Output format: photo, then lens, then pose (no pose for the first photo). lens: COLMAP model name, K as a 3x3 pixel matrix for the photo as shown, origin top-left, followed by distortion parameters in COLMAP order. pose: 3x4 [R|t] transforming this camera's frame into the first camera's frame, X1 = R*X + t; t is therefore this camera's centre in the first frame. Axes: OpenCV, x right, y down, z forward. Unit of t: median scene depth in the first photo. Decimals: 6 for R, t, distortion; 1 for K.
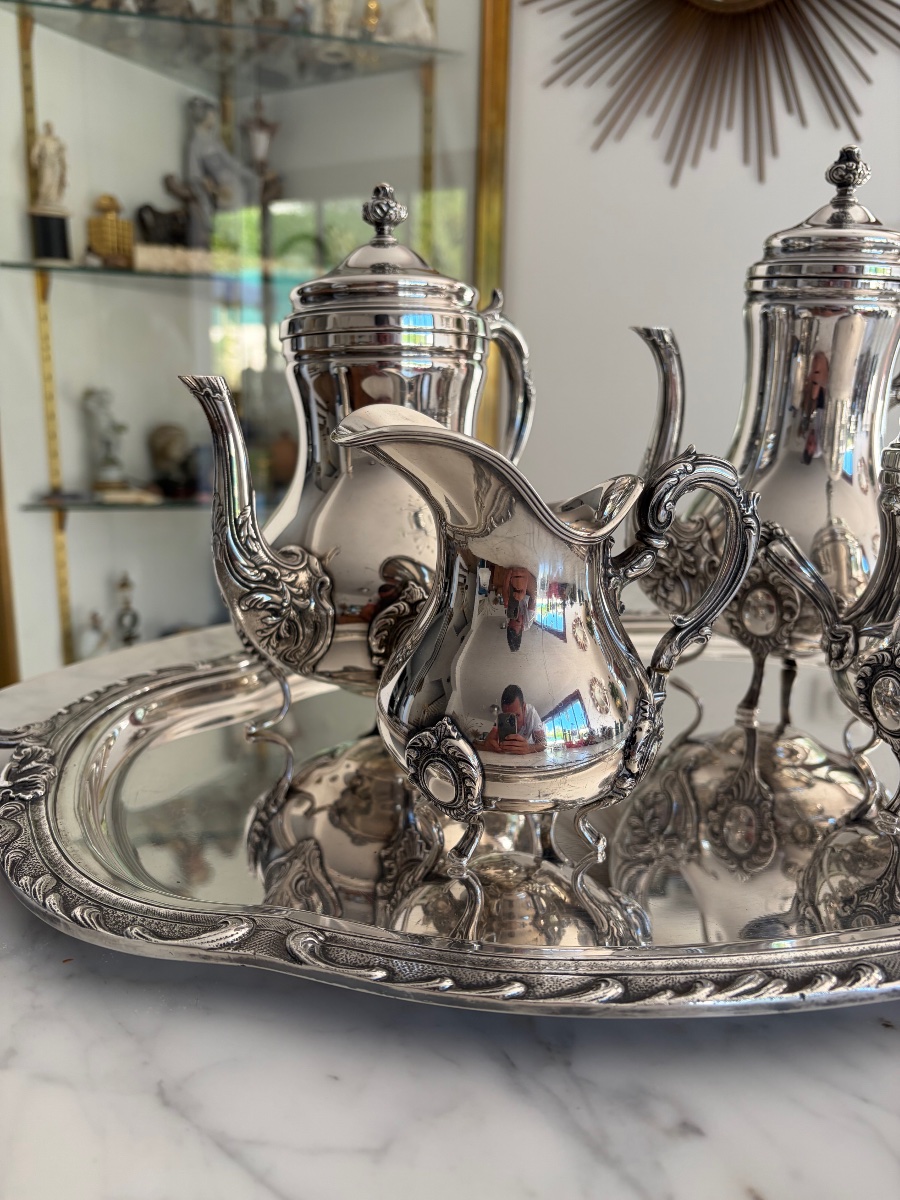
lens RADIAL K [[939.0, 0, 450.0], [0, 939.0, 600.0], [0, 0, 1]] dist [0.065557, -0.100226]
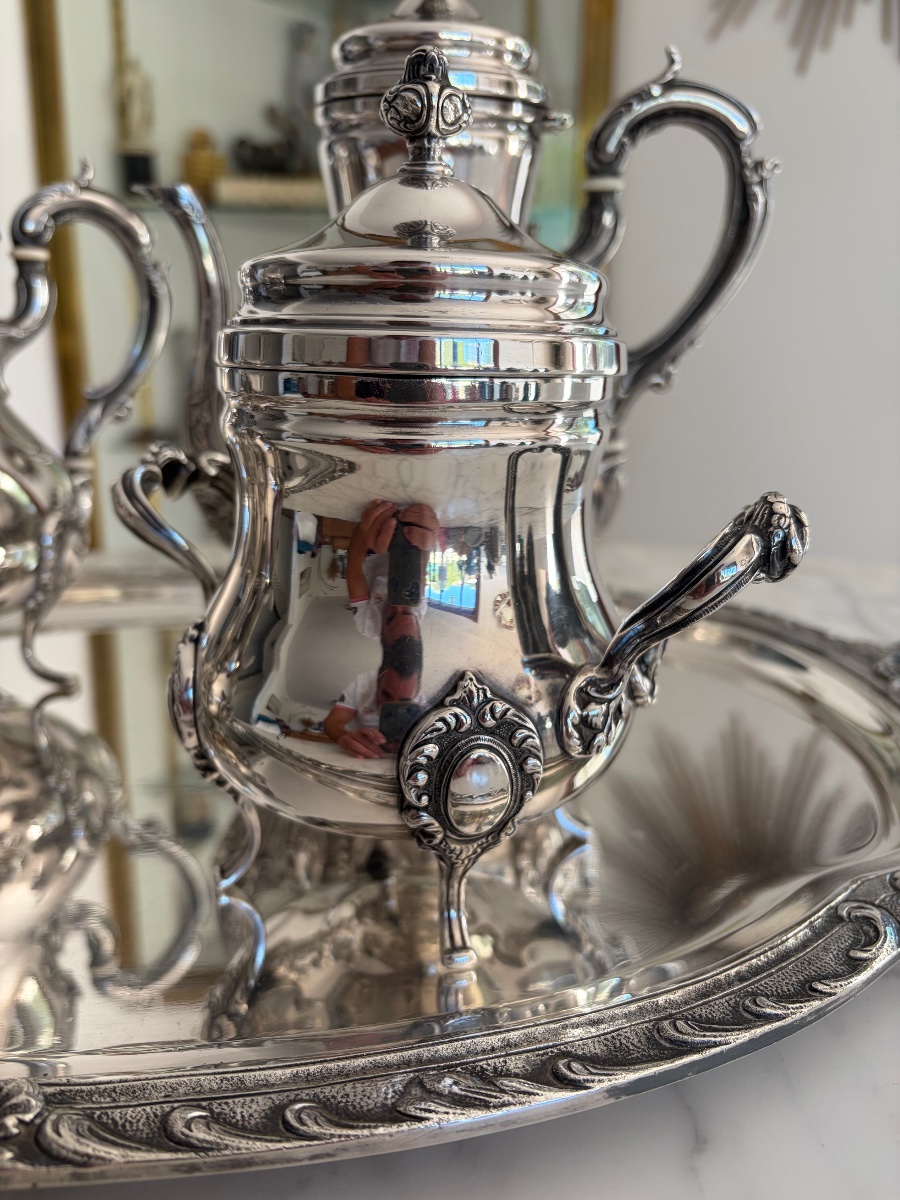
lens RADIAL K [[948.0, 0, 450.0], [0, 948.0, 600.0], [0, 0, 1]] dist [0.058868, -0.088602]
pose [[0.973751, 0.043481, -0.223426, 0.143876], [-0.031429, 0.997867, 0.057217, -0.001874], [0.225437, -0.048693, 0.973040, 0.068298]]
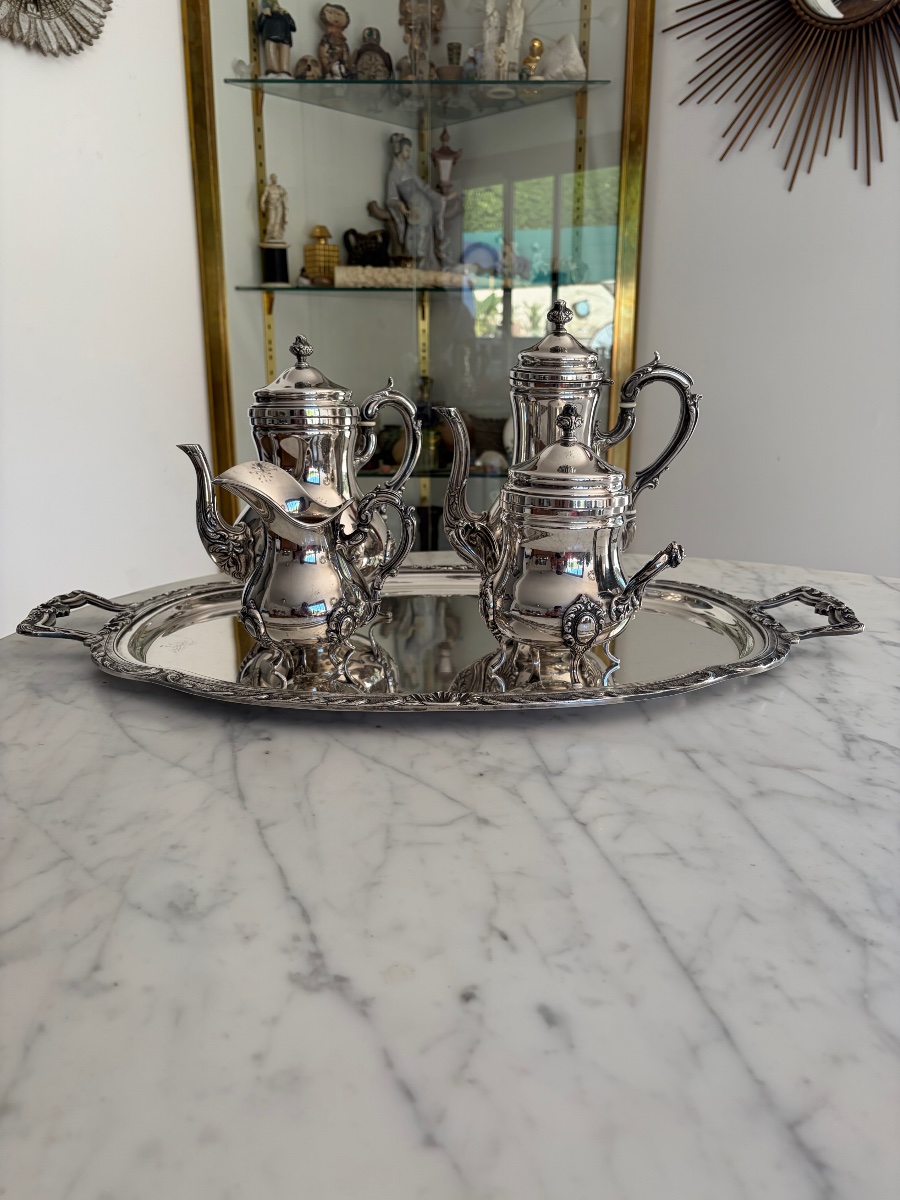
lens RADIAL K [[932.4, 0, 450.0], [0, 932.4, 600.0], [0, 0, 1]] dist [0.003053, 0.003127]
pose [[0.963272, 0.048894, -0.264040, 0.167218], [-0.035925, 0.997909, 0.053726, -0.002730], [0.266115, -0.042267, 0.963014, -0.179838]]
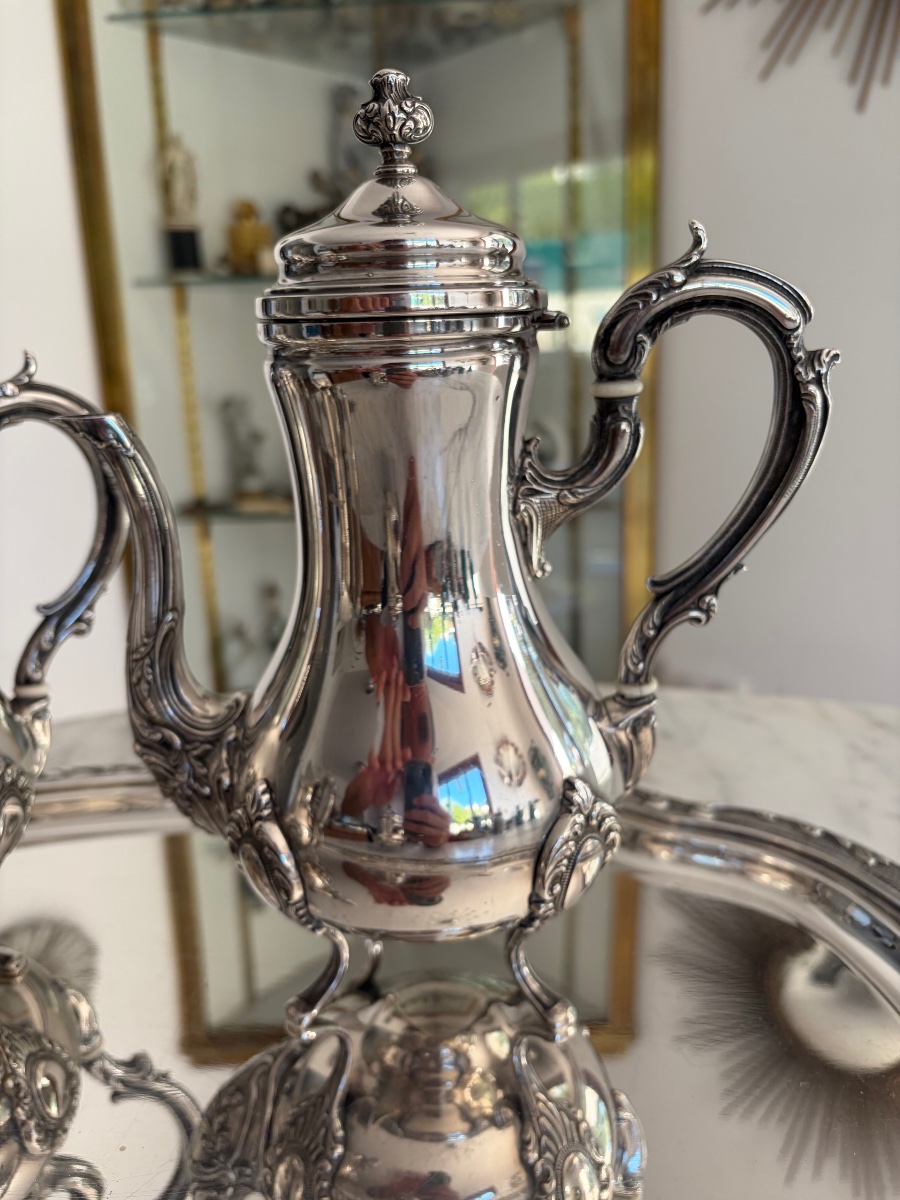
lens RADIAL K [[948.0, 0, 450.0], [0, 948.0, 600.0], [0, 0, 1]] dist [0.058868, -0.088602]
pose [[0.956234, 0.011227, -0.292387, 0.146784], [-0.002632, 0.999553, 0.029773, -0.043396], [0.292591, -0.027701, 0.955836, 0.107470]]
